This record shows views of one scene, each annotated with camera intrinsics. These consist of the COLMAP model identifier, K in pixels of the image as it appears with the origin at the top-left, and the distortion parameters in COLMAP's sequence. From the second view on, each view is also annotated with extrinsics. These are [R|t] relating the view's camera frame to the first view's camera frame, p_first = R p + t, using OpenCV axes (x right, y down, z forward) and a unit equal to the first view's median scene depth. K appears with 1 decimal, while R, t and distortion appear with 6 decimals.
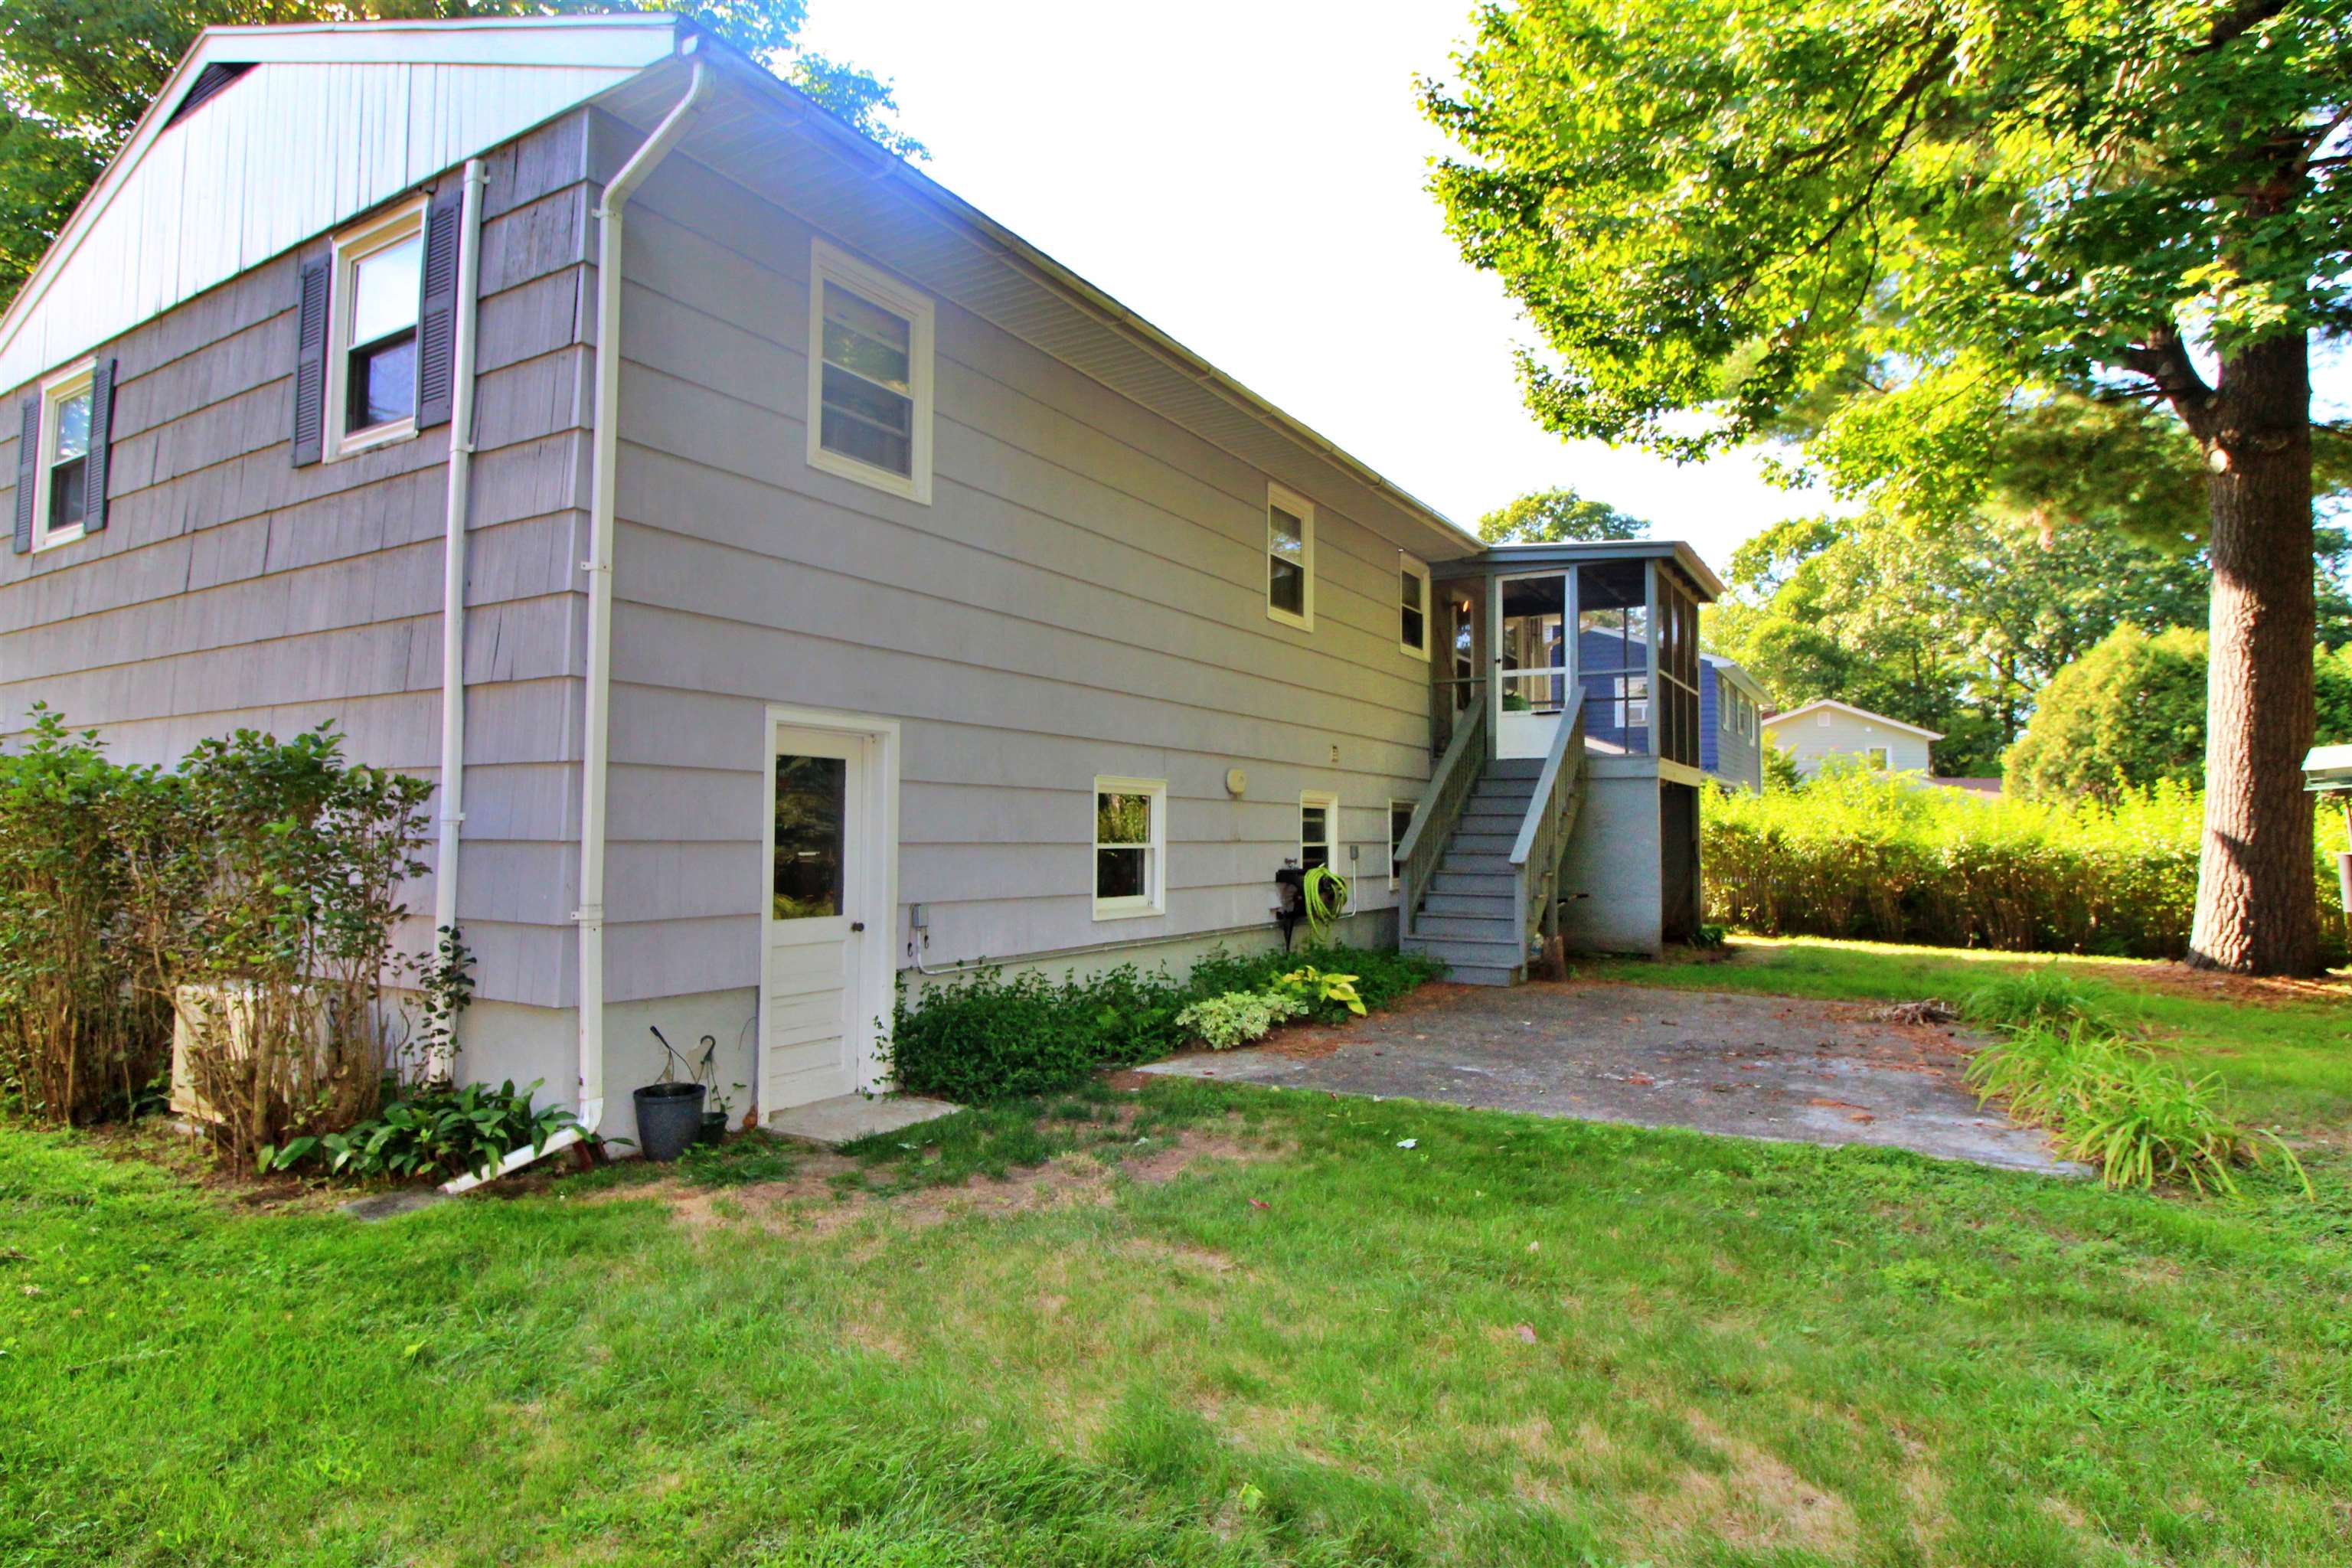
lens RADIAL K [[1221.1, 0, 1166.5], [0, 1221.1, 773.8], [0, 0, 1]] dist [-0.024271, 0.001055]
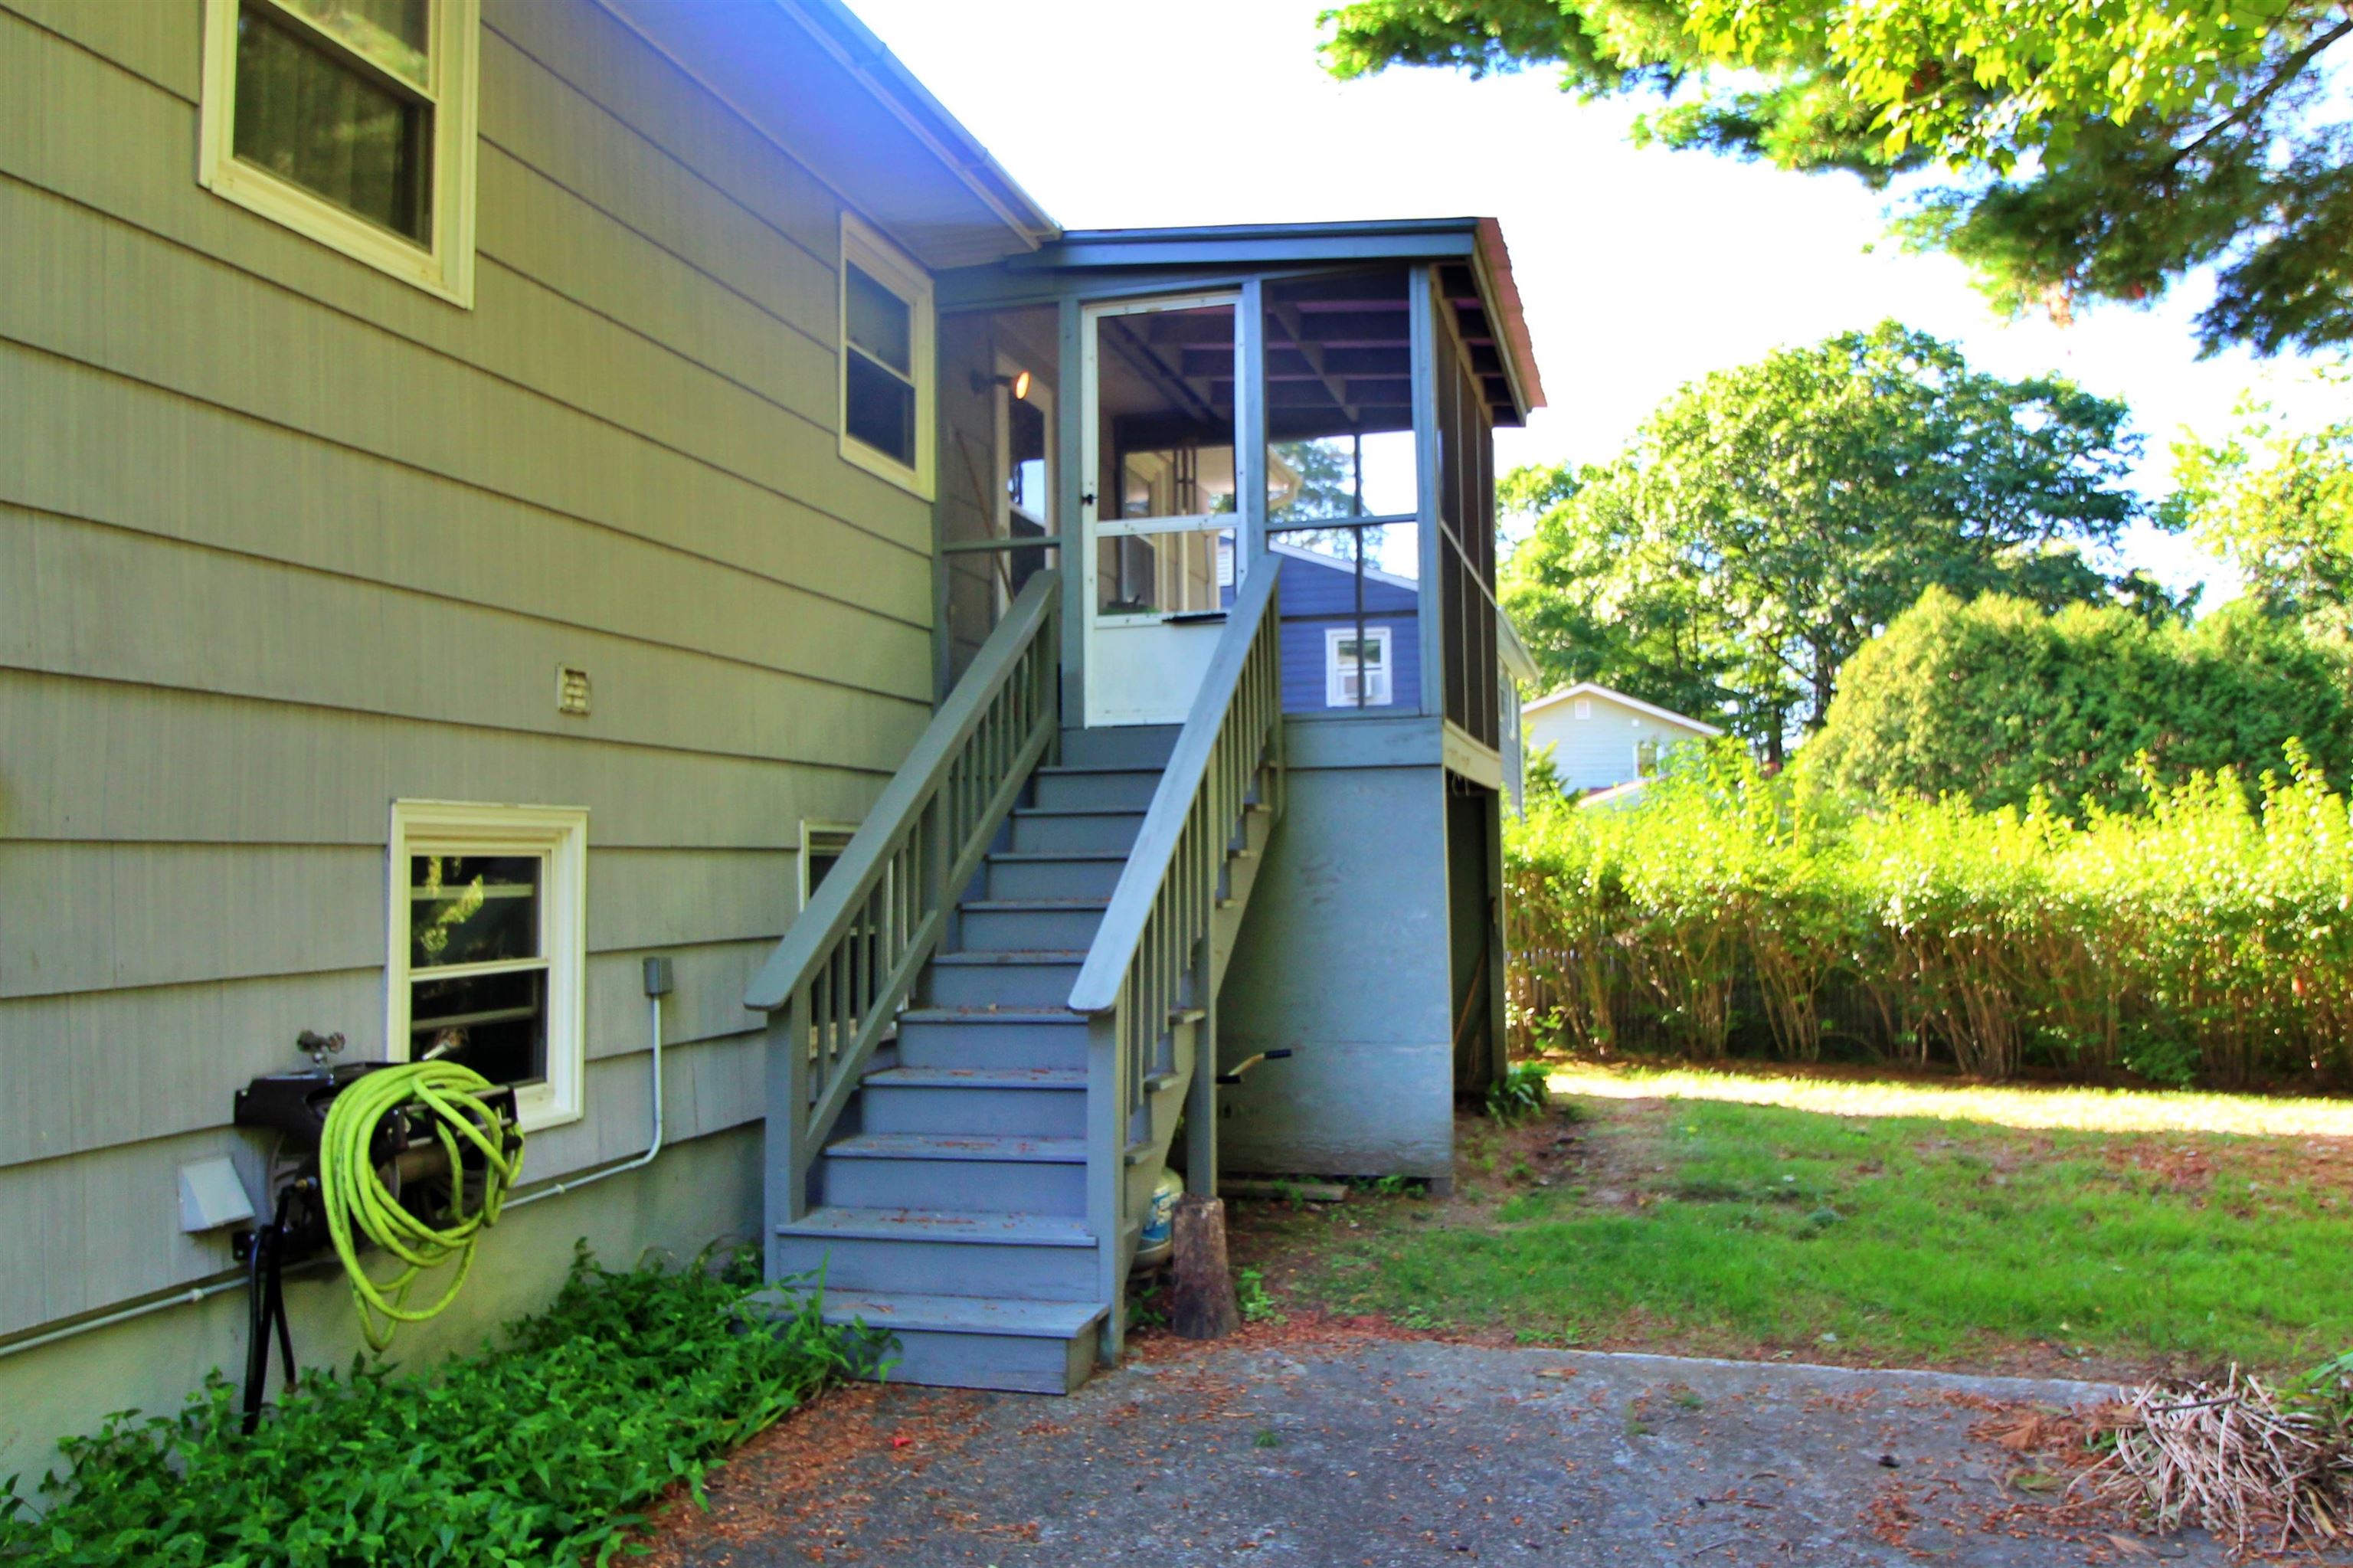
lens RADIAL K [[1221.6, 0, 1167.0], [0, 1221.6, 773.8], [0, 0, 1]] dist [-0.024271, 0.001055]
pose [[0.972258, -0.004181, 0.233873, 0.119821], [0.008520, 0.999810, -0.017548, 0.007393], [-0.233755, 0.019054, 0.972109, 0.348507]]
